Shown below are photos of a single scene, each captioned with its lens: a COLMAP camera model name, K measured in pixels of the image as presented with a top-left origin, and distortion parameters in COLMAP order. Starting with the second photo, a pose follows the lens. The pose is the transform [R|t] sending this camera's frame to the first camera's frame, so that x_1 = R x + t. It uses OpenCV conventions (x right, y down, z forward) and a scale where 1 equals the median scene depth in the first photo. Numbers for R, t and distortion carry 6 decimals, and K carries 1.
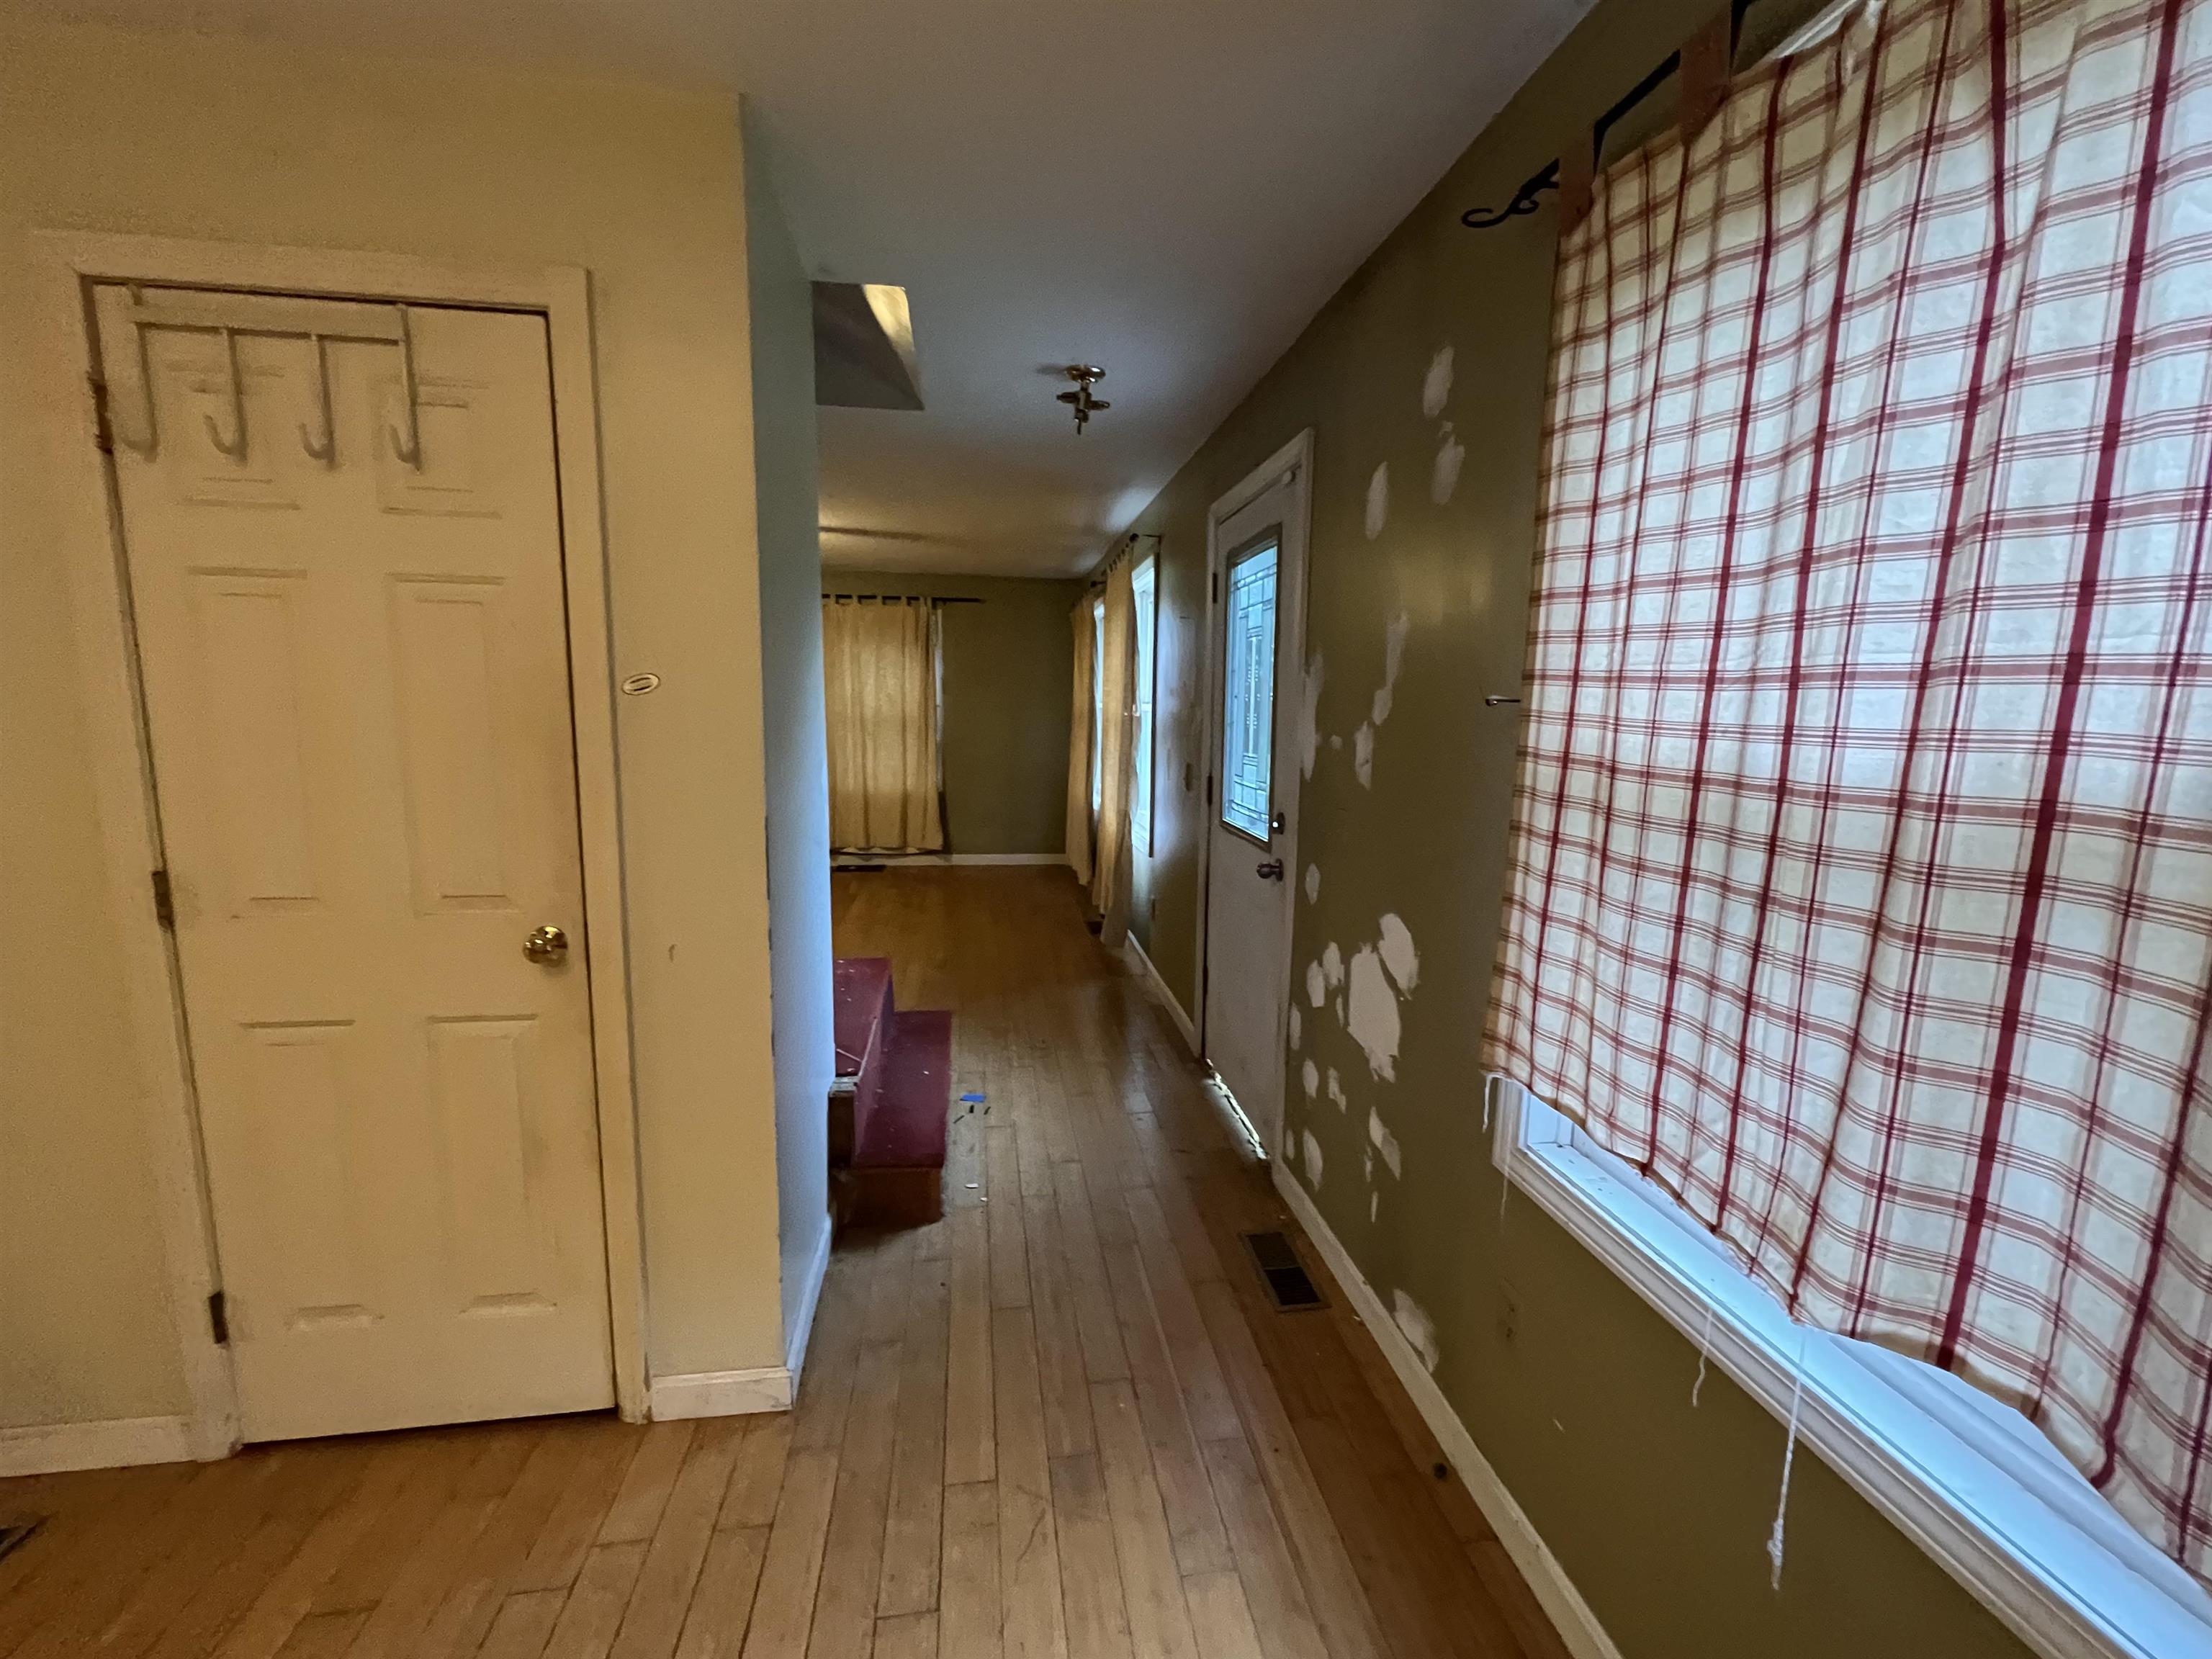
lens RADIAL K [[943.6, 0, 1120.3], [0, 943.6, 840.2], [0, 0, 1]] dist [-0.002769, -0.000290]
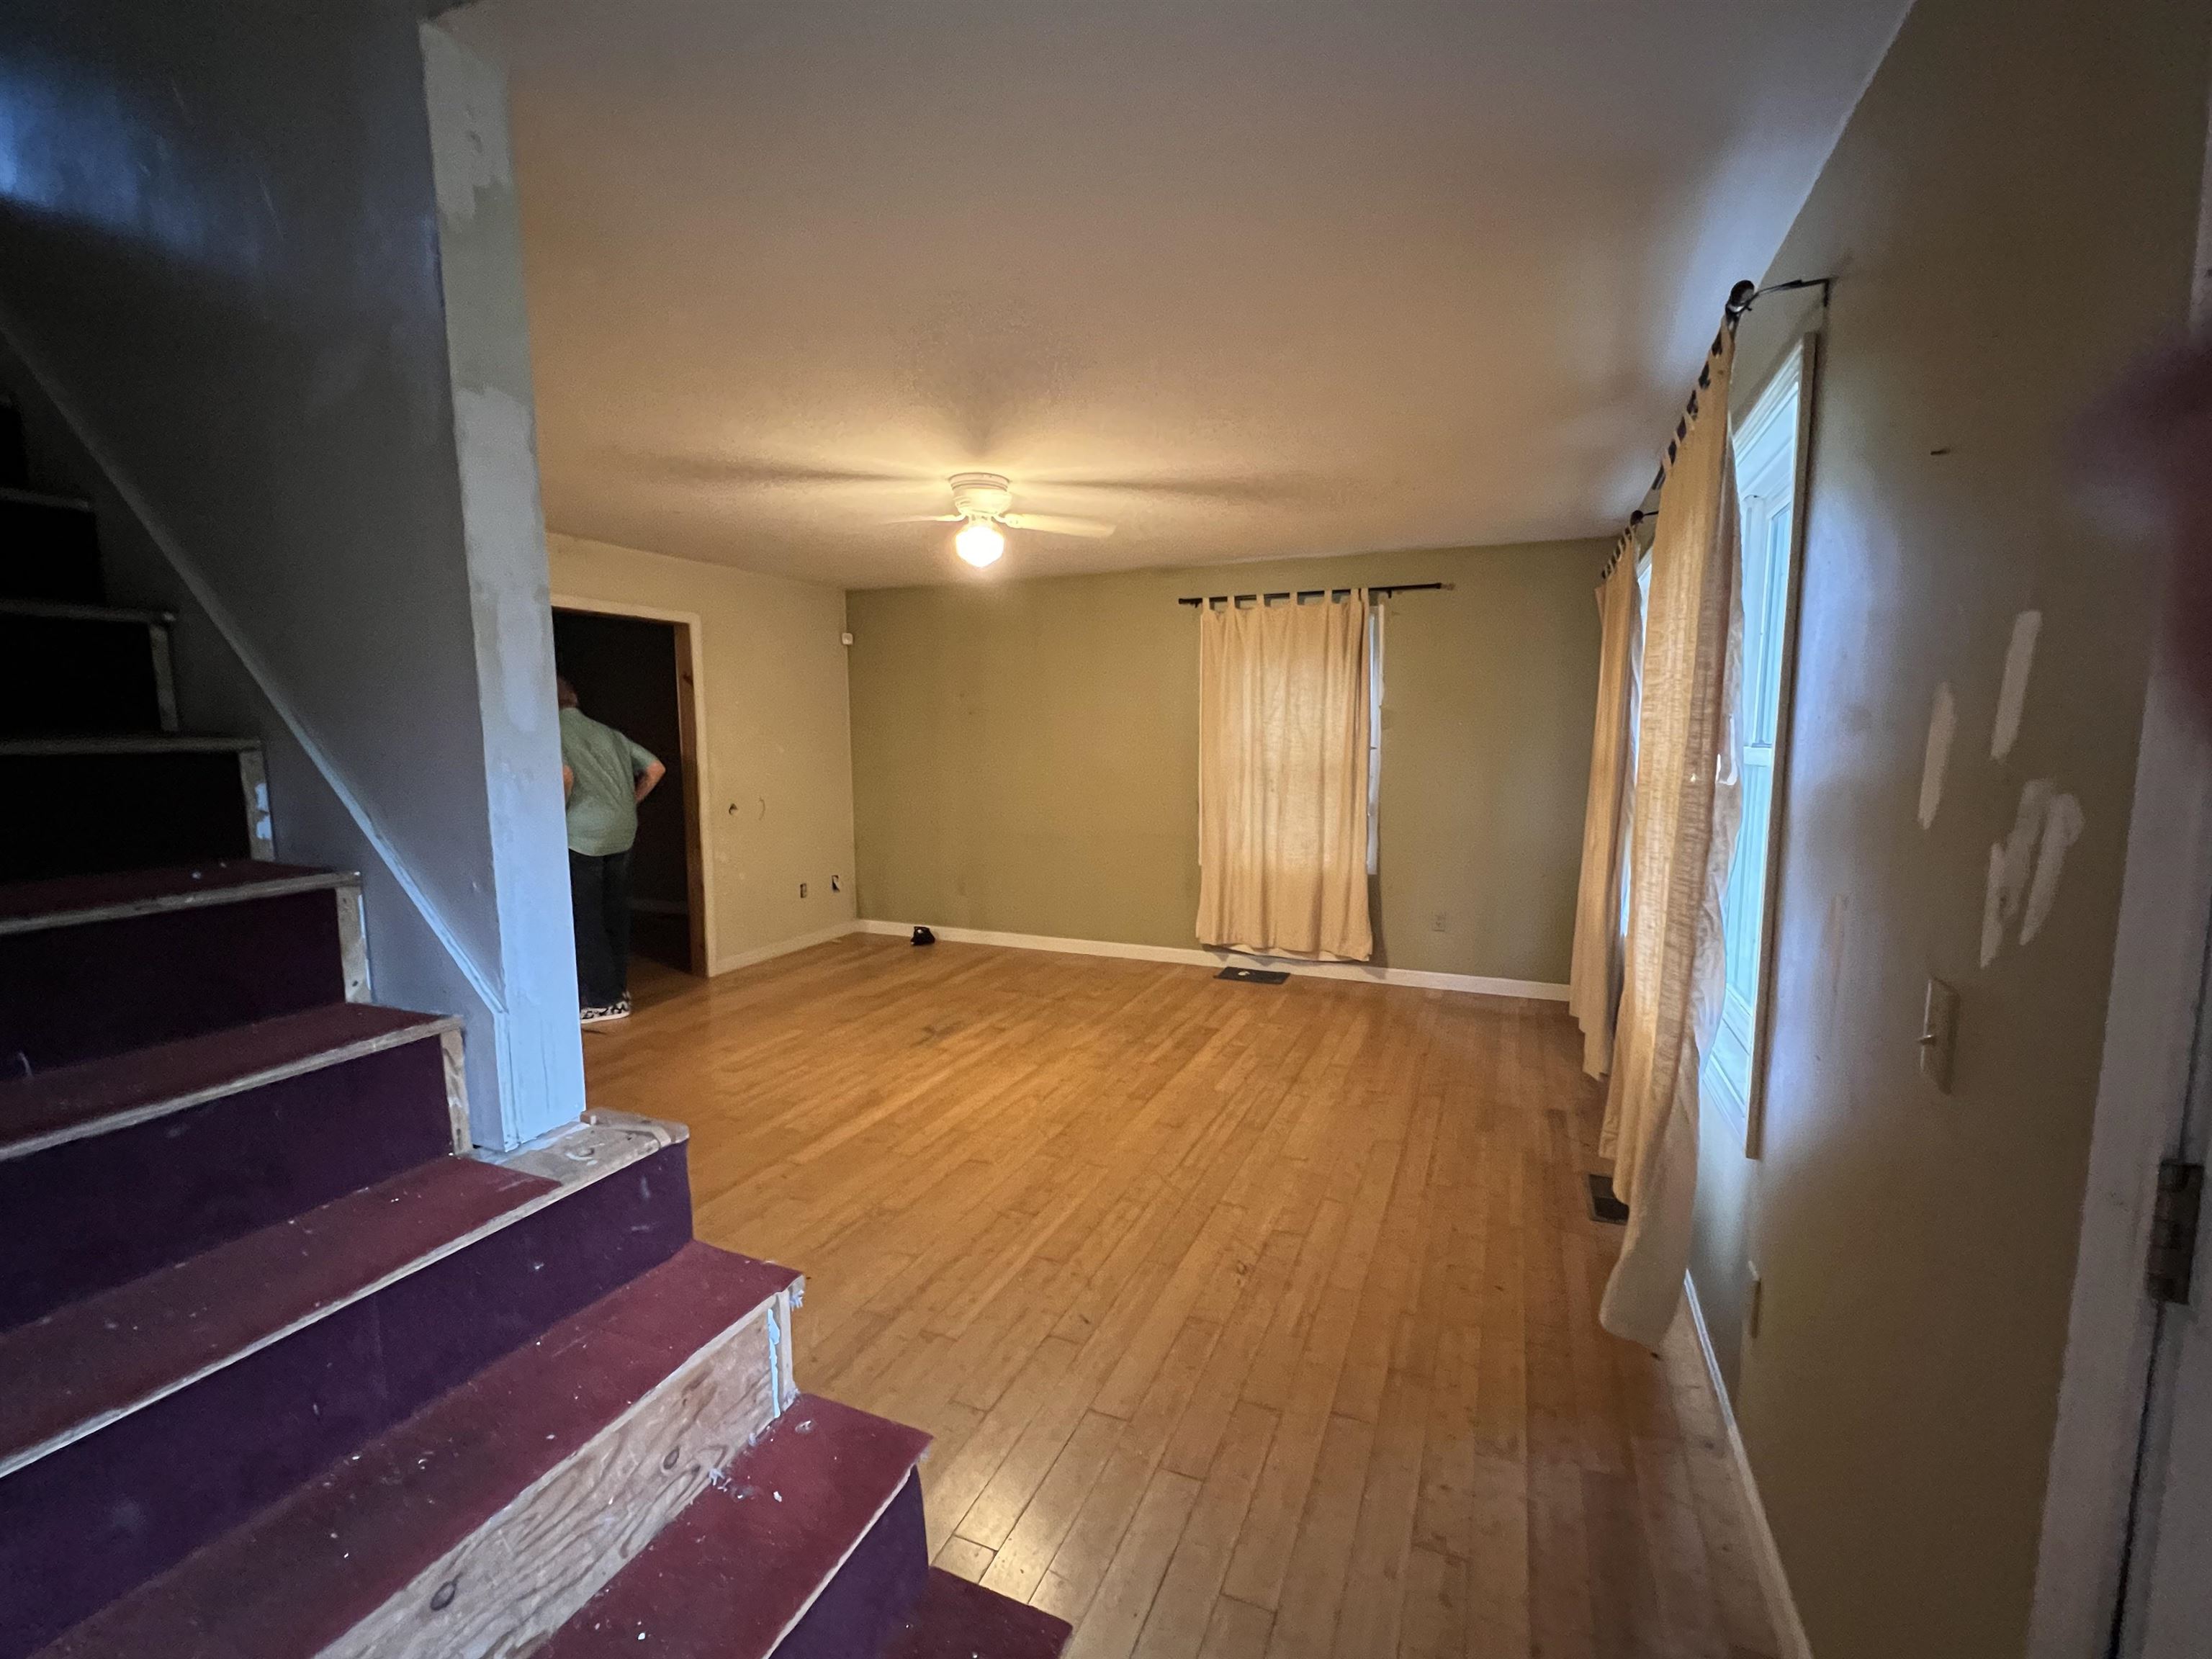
lens RADIAL K [[943.6, 0, 1120.3], [0, 943.6, 840.2], [0, 0, 1]] dist [-0.002769, -0.000290]
pose [[0.854758, 0.037159, -0.517695, 0.004158], [-0.053398, 0.998437, -0.016501, -0.064269], [0.516273, 0.041748, 0.855406, 0.385329]]
